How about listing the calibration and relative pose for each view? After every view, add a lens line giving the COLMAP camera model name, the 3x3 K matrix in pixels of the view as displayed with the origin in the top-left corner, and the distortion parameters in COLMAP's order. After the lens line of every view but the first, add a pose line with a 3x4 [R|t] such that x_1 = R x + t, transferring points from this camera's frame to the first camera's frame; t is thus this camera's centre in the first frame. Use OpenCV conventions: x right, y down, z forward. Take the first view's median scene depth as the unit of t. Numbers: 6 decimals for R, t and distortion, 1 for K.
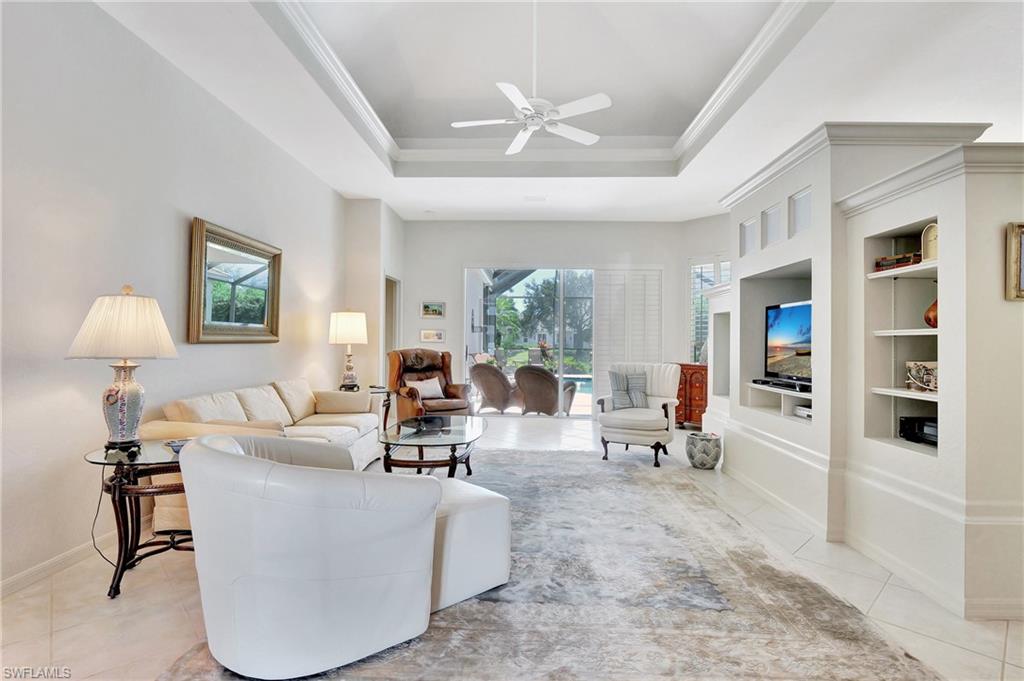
lens RADIAL K [[493.9, 0, 509.2], [0, 493.9, 336.0], [0, 0, 1]] dist [-0.000565, -0.000538]
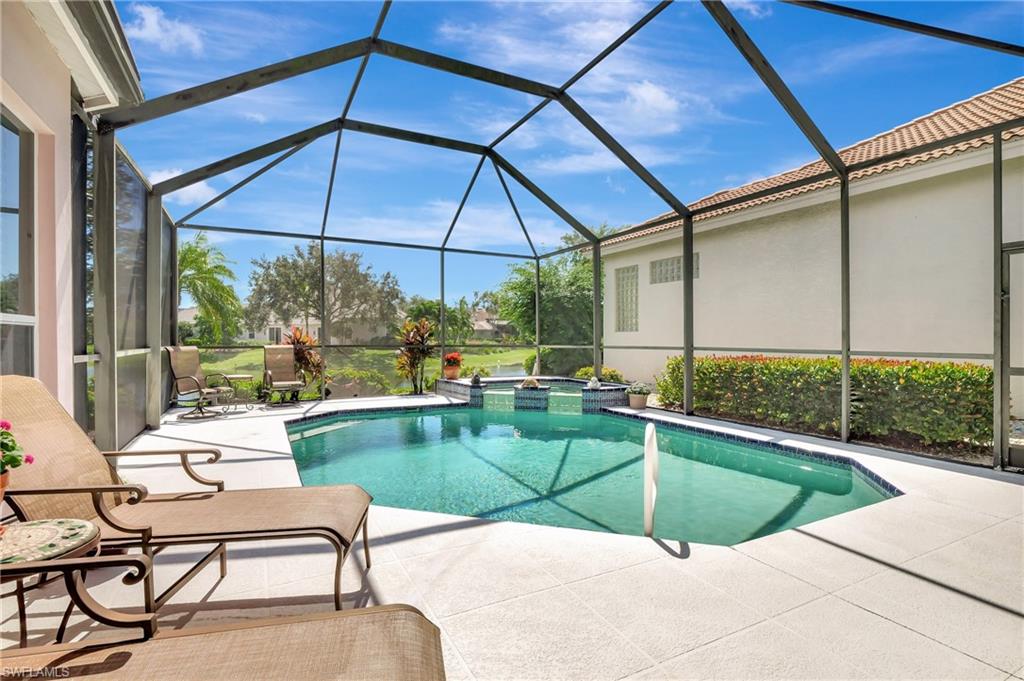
lens RADIAL K [[493.9, 0, 509.2], [0, 493.9, 336.0], [0, 0, 1]] dist [-0.000565, -0.000538]
pose [[0.870000, -0.011131, 0.492926, 0.052762], [0.006886, 0.999922, 0.010427, 0.052489], [-0.493004, -0.005678, 0.870009, 2.164498]]
